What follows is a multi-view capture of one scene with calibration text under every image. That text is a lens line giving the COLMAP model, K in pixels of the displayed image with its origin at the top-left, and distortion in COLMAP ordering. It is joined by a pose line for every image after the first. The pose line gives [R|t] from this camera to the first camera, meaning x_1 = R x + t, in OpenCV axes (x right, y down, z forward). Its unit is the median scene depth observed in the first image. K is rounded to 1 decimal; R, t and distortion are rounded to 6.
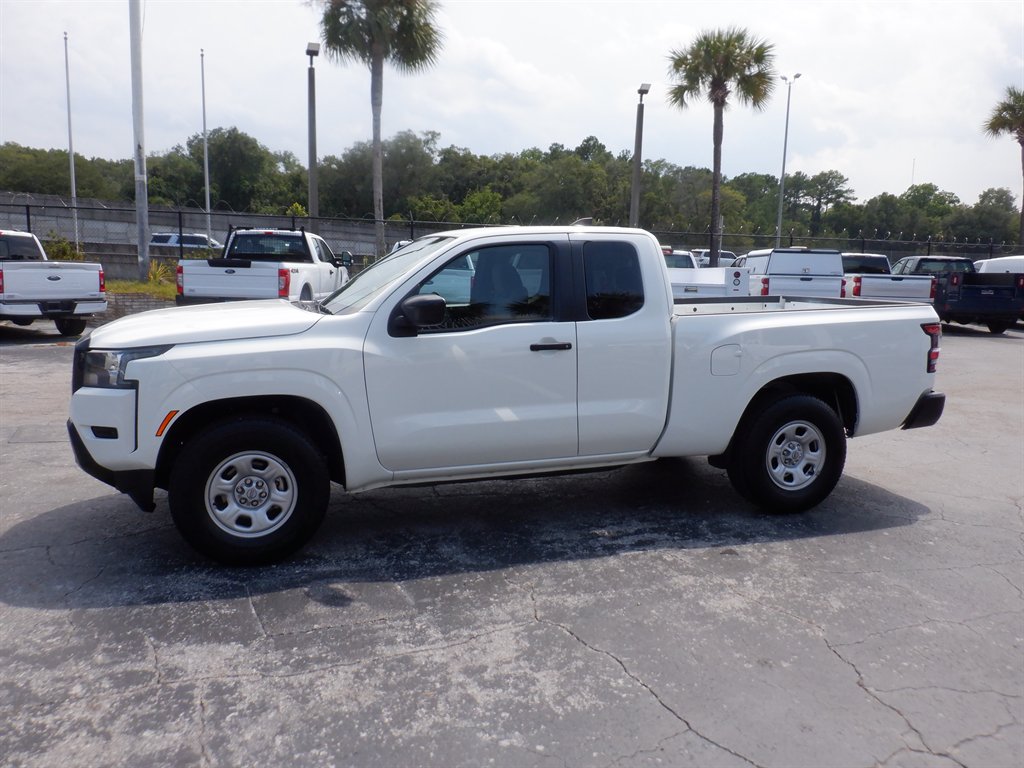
lens RADIAL K [[838.1, 0, 509.4], [0, 838.1, 374.4], [0, 0, 1]] dist [-0.013050, -0.008225]
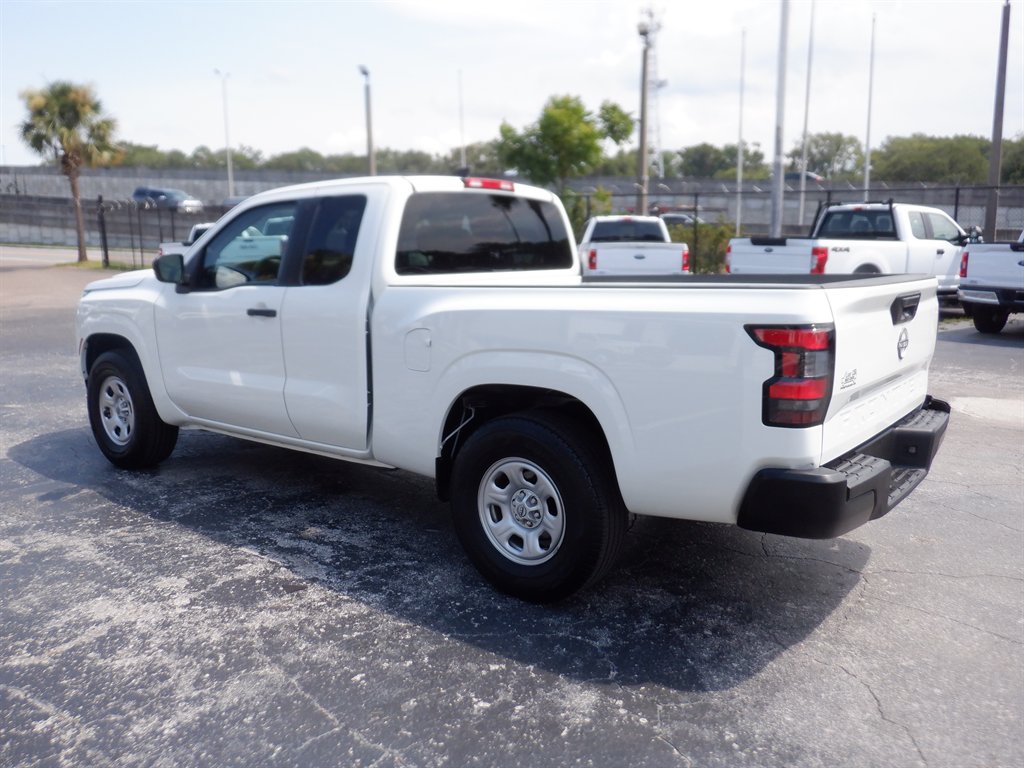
lens RADIAL K [[838.1, 0, 515.0], [0, 838.1, 391.9], [0, 0, 1]] dist [-0.013050, -0.008225]
pose [[0.551599, 0.135343, -0.823056, 0.983813], [-0.106439, 0.990102, 0.091478, -0.060974], [0.827290, 0.037146, 0.560545, 0.721602]]
